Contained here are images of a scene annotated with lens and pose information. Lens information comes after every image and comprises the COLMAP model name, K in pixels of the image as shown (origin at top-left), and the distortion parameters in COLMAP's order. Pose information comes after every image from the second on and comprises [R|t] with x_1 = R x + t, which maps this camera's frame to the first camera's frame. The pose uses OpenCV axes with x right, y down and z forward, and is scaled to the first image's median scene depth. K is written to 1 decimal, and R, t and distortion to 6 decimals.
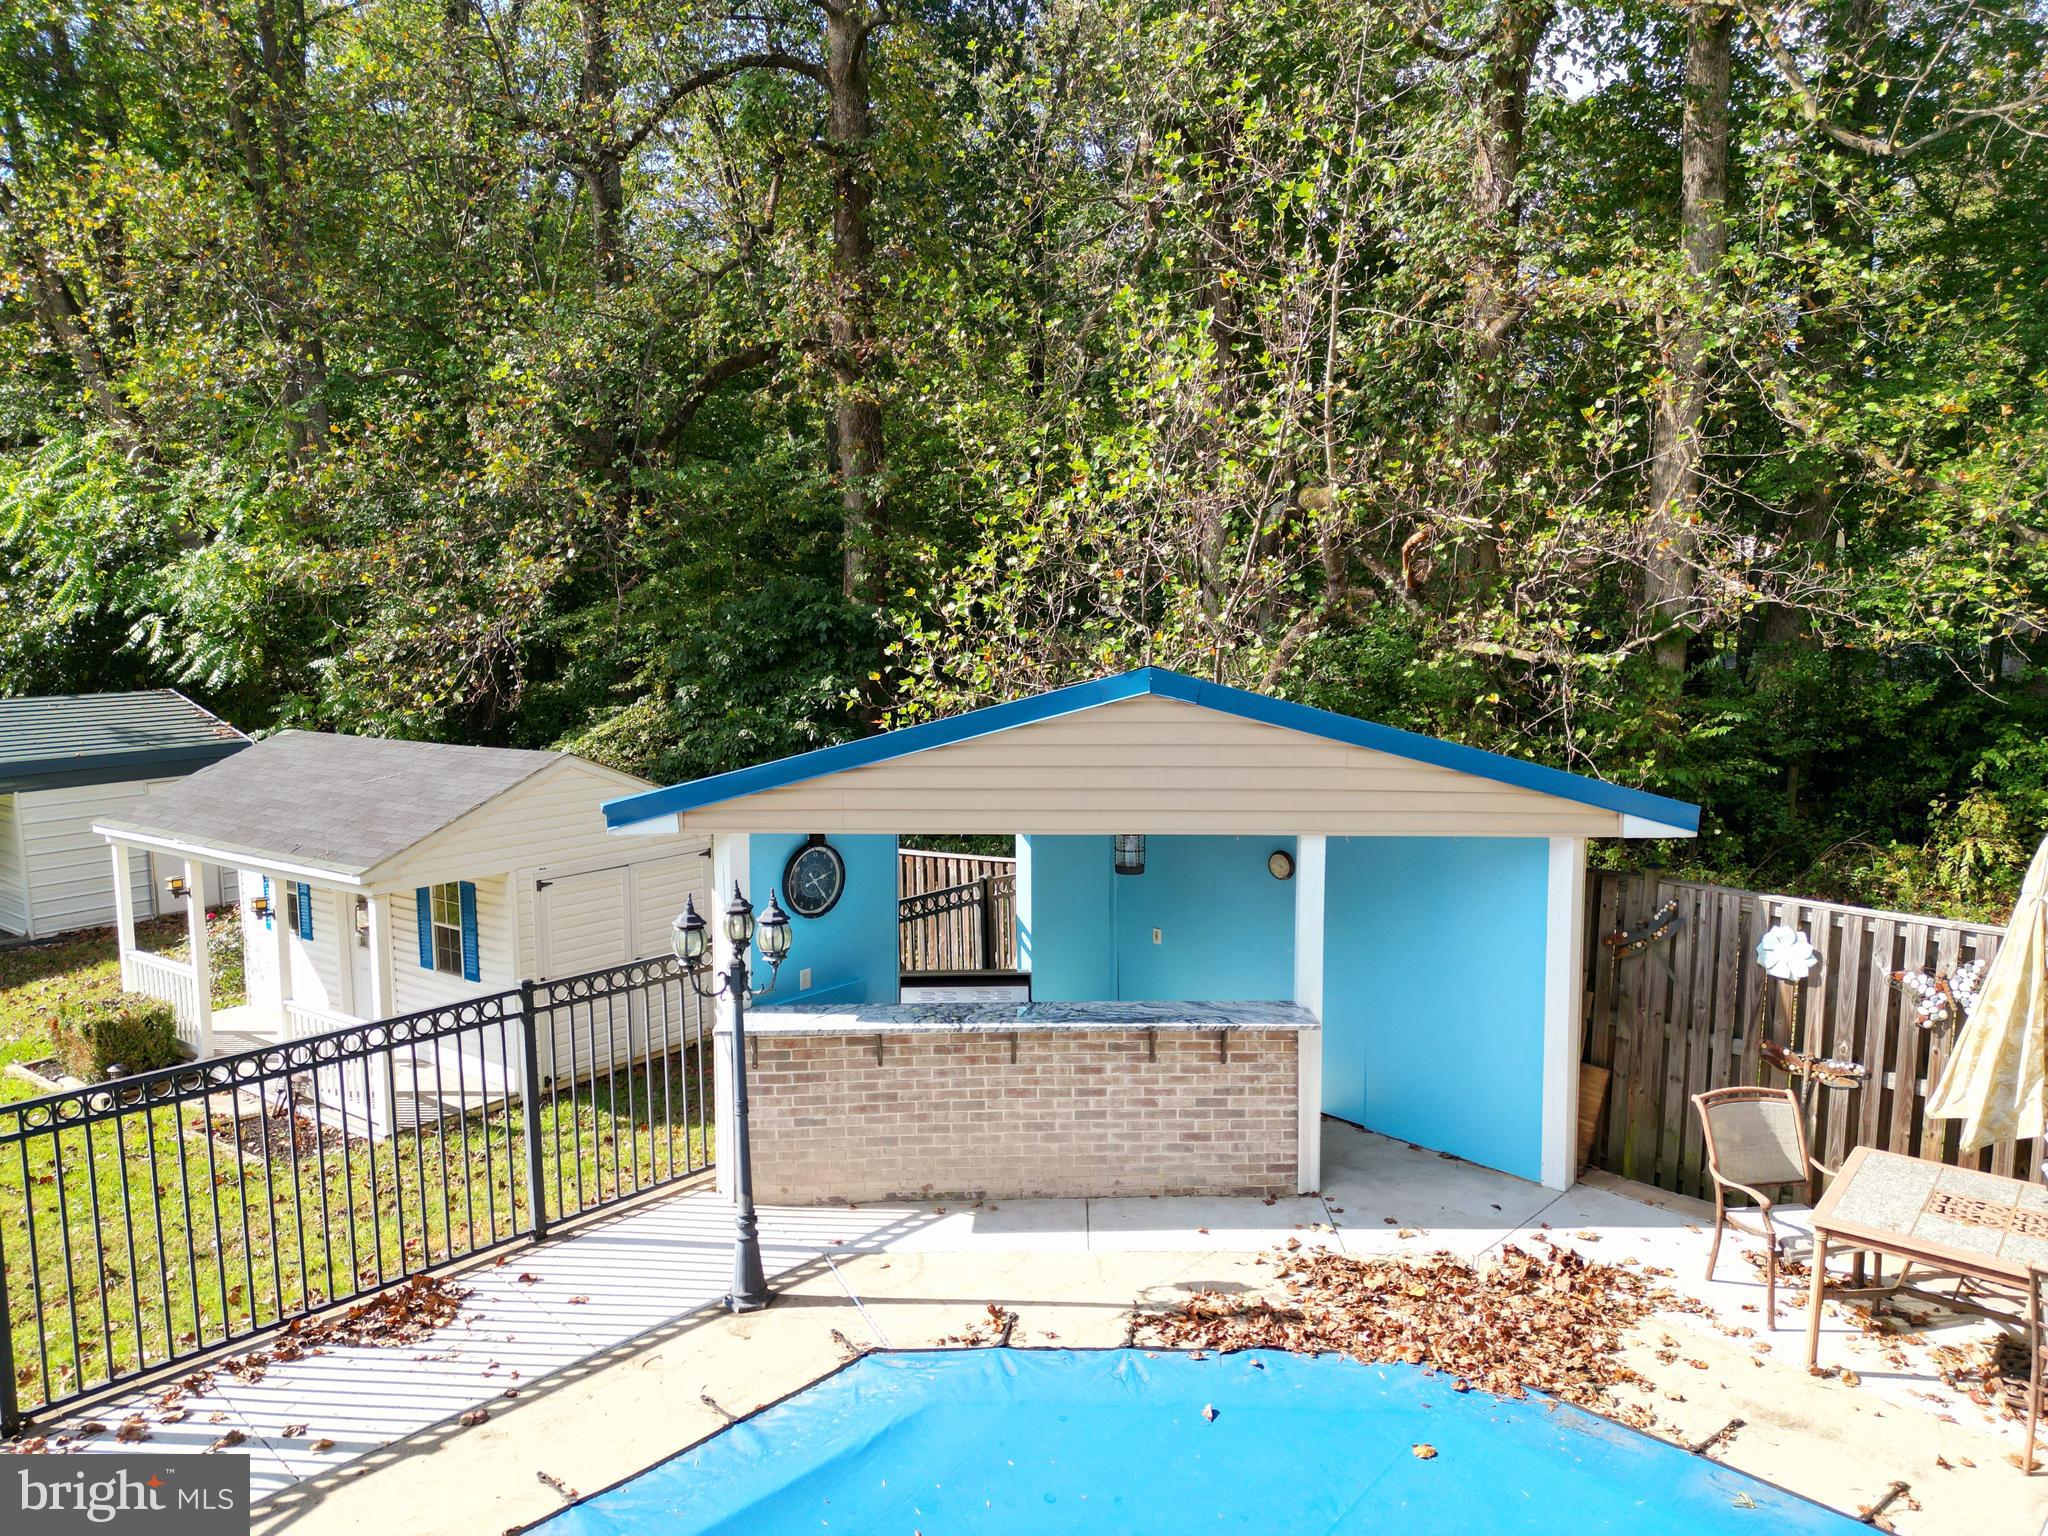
lens RADIAL K [[1442.5, 0, 1023.0], [0, 1442.5, 761.9], [0, 0, 1]] dist [0.081322, -0.077558]
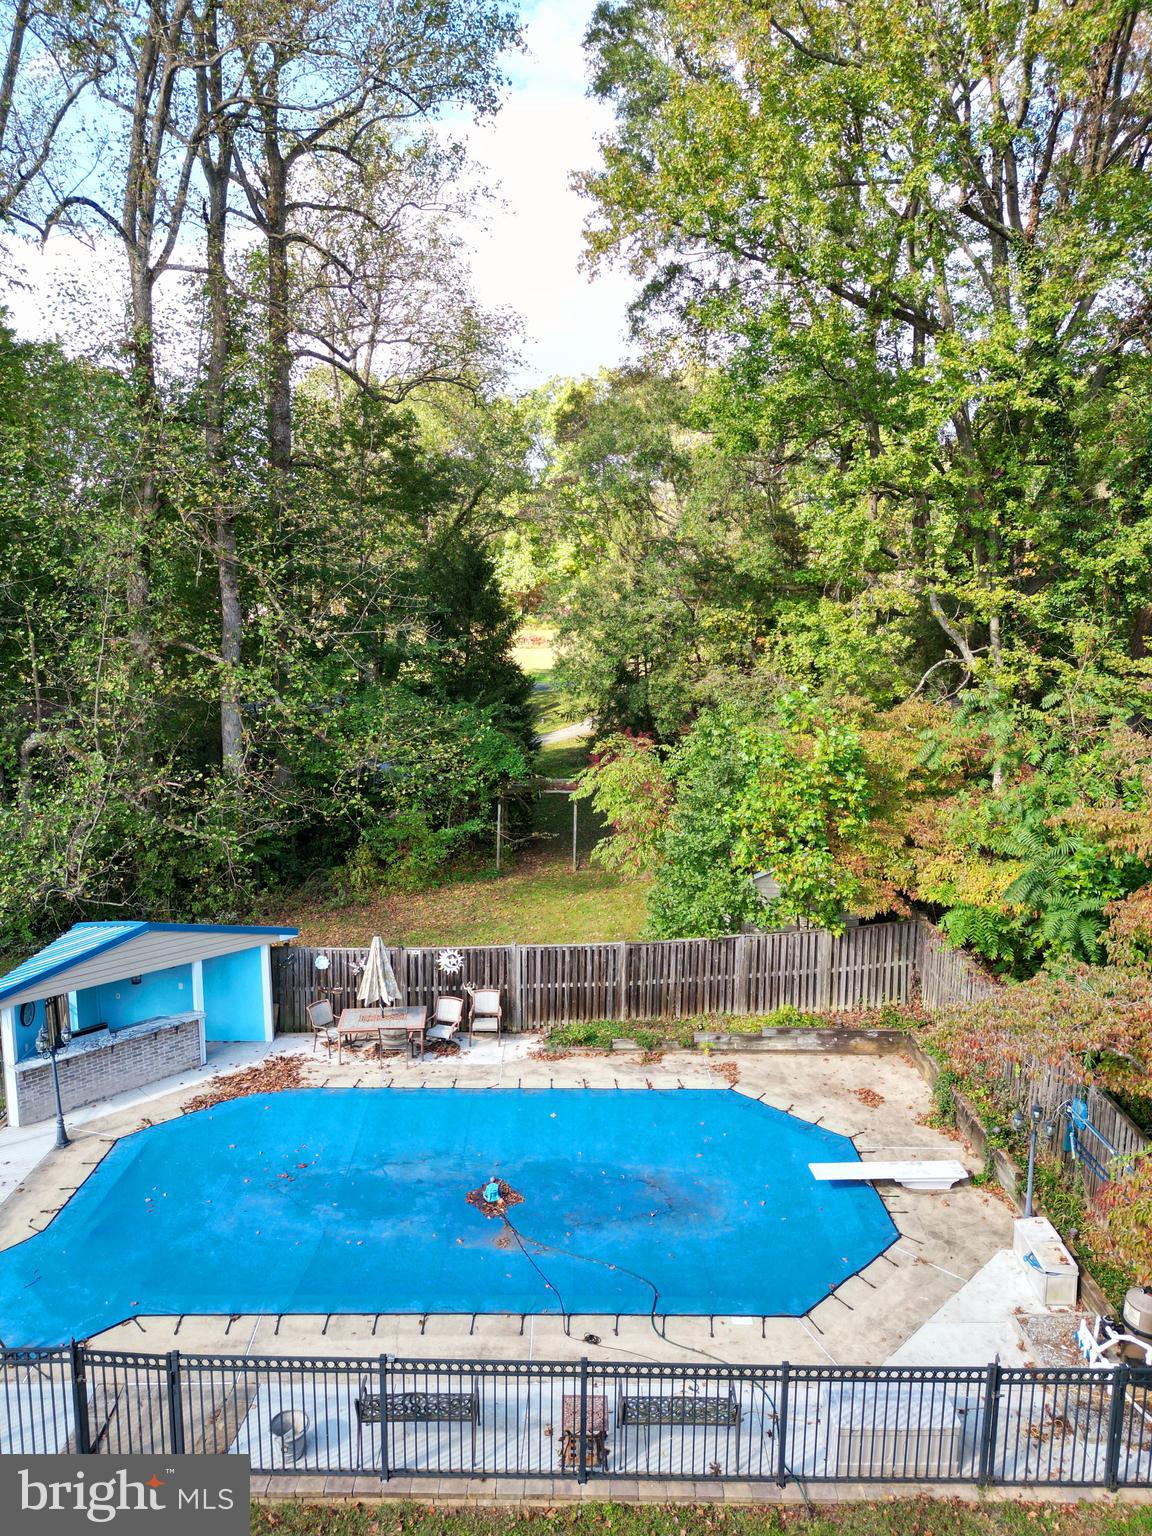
lens RADIAL K [[1081.9, 0, 579.0], [0, 1081.9, 741.1], [0, 0, 1]] dist [0.081322, -0.077558]
pose [[0.710798, -0.091915, 0.697365, -0.939489], [0.079285, 0.995577, 0.050409, -0.538179], [-0.698914, 0.019460, 0.714941, -1.520570]]
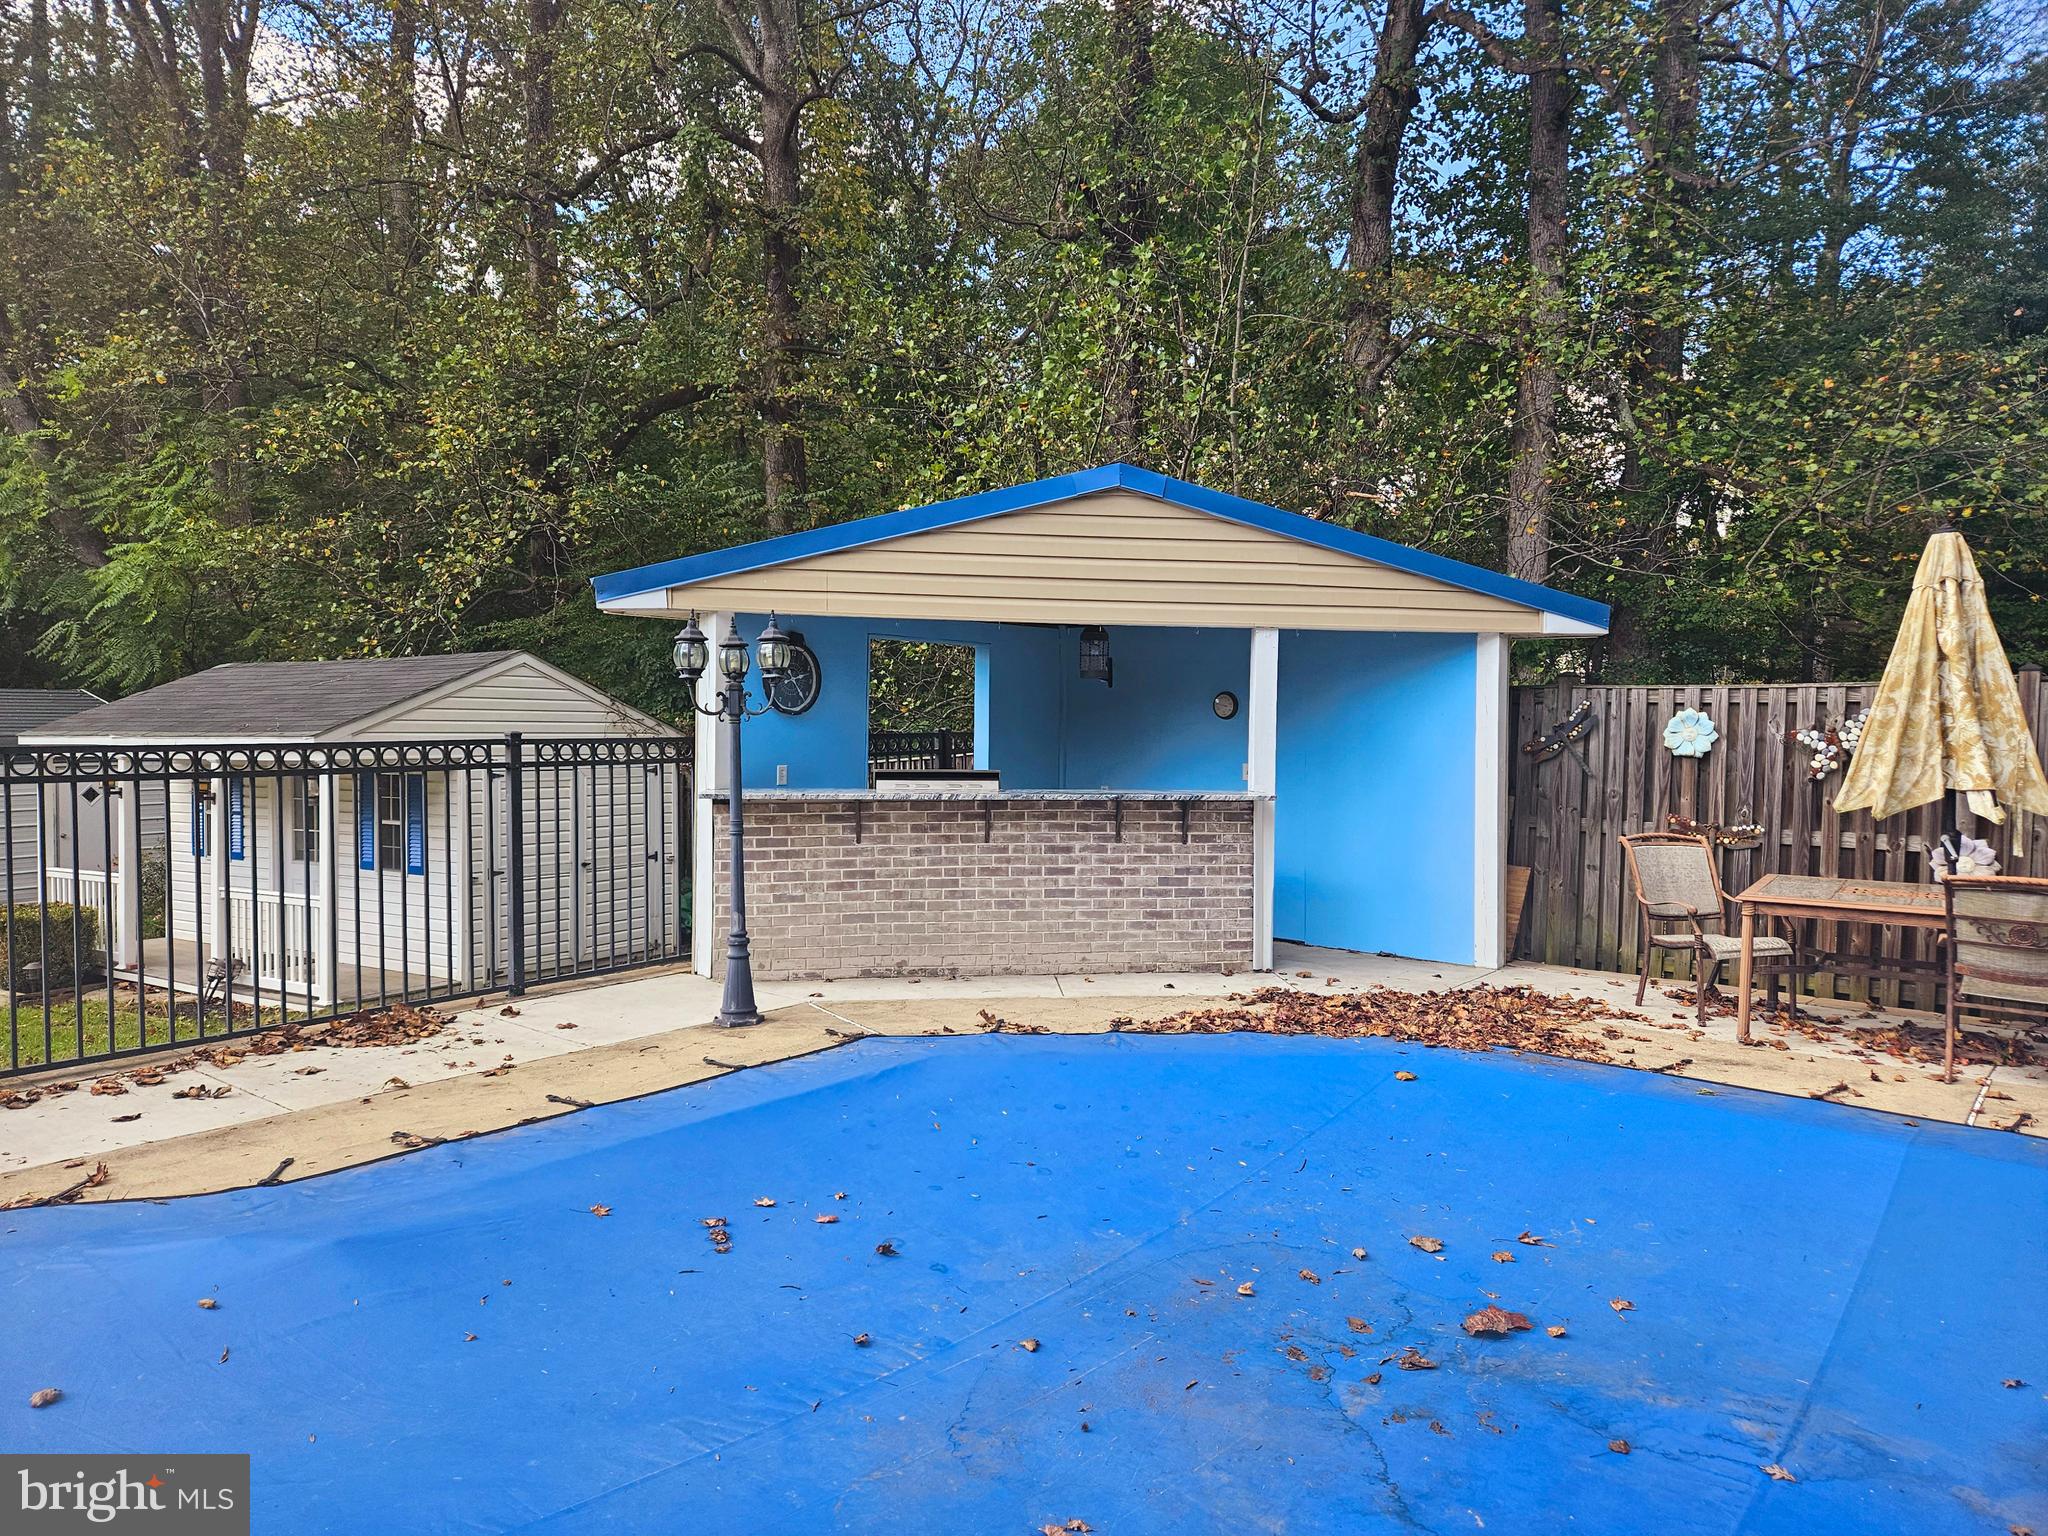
lens RADIAL K [[1370.1, 0, 1030.9], [0, 1370.1, 759.7], [0, 0, 1]] dist [0.048513, -0.016164]
pose [[0.996191, 0.011270, 0.086470, -0.063221], [-0.003424, 0.995904, -0.090354, 0.248568], [-0.087135, 0.089714, 0.992149, 0.013446]]
